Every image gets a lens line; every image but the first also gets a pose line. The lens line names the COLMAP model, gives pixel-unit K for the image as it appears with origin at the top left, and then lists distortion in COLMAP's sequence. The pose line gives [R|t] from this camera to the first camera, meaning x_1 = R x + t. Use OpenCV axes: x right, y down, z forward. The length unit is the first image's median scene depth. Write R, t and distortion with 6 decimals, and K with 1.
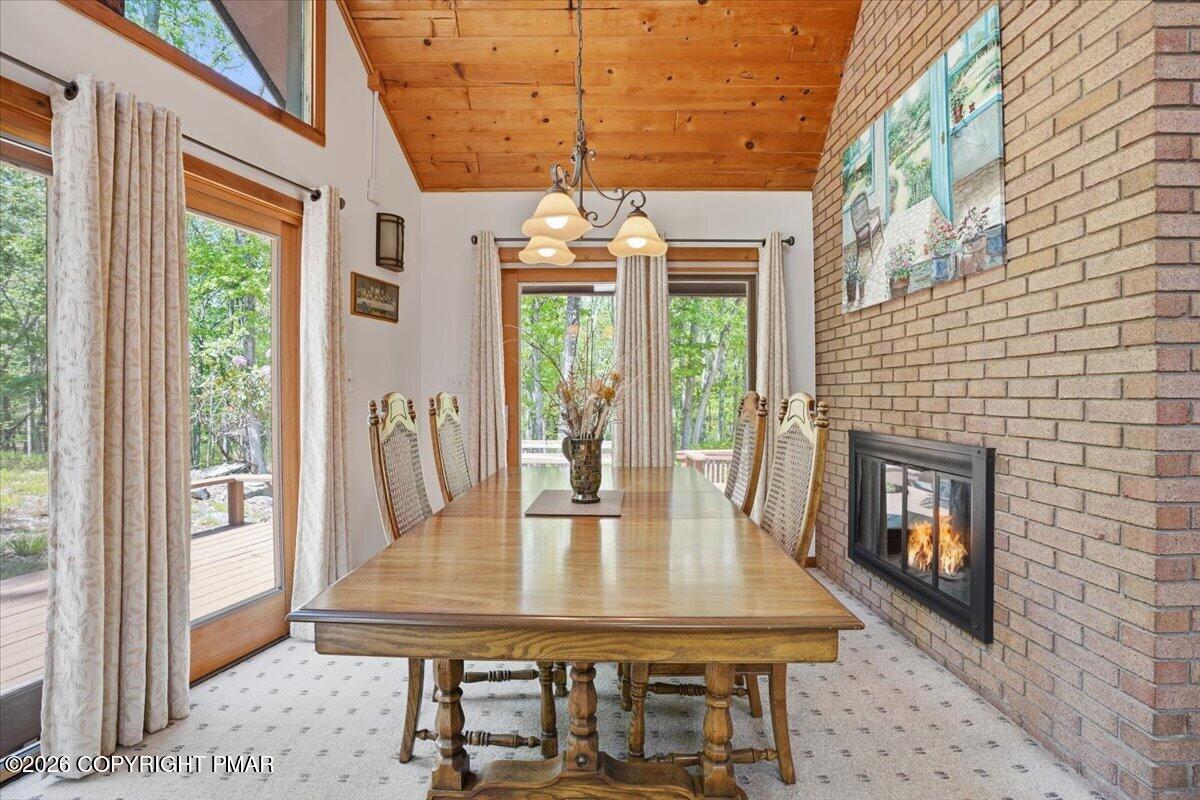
lens RADIAL K [[560.0, 0, 593.5], [0, 560.0, 394.7], [0, 0, 1]] dist [-0.072883, 0.028483]
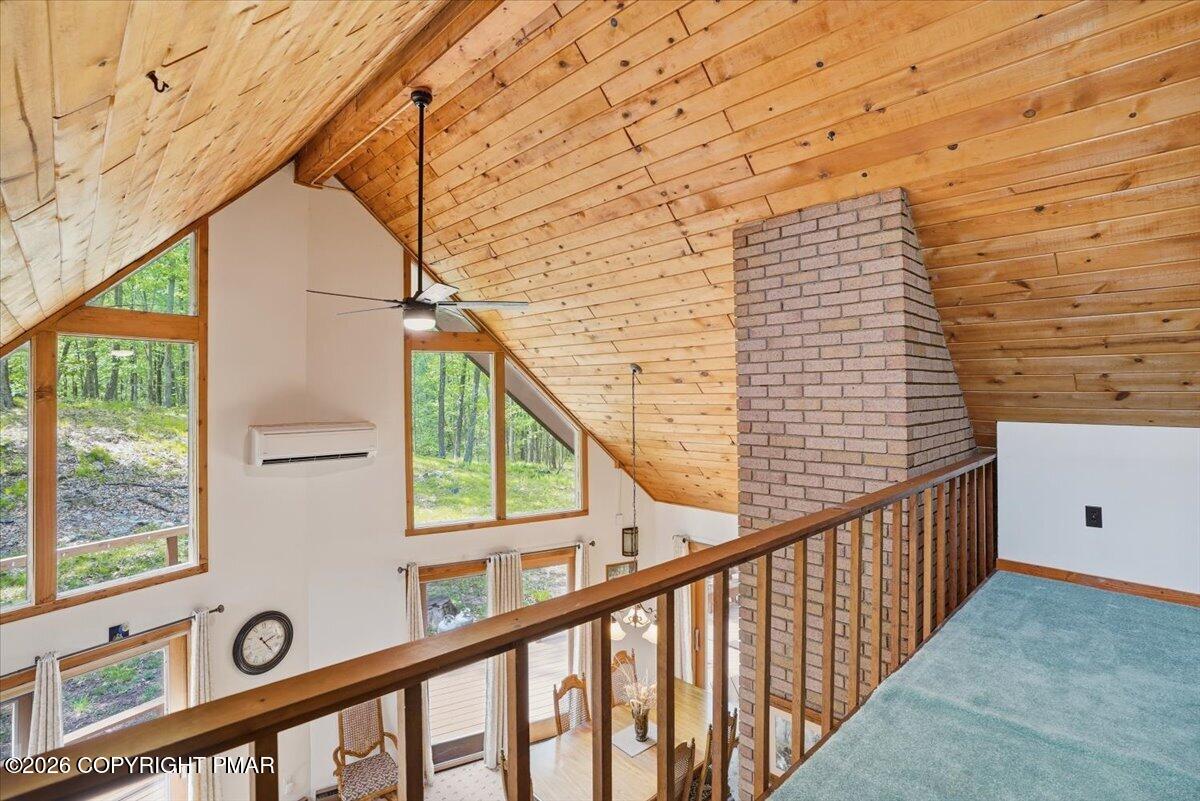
lens RADIAL K [[579.0, 0, 578.6], [0, 579.0, 396.7], [0, 0, 1]] dist [-0.042320, 0.023204]
pose [[0.677814, -0.000257, -0.735234, 1.254269], [0.003143, 0.999992, 0.002548, -0.997887], [0.735227, -0.004038, 0.677809, -0.624788]]
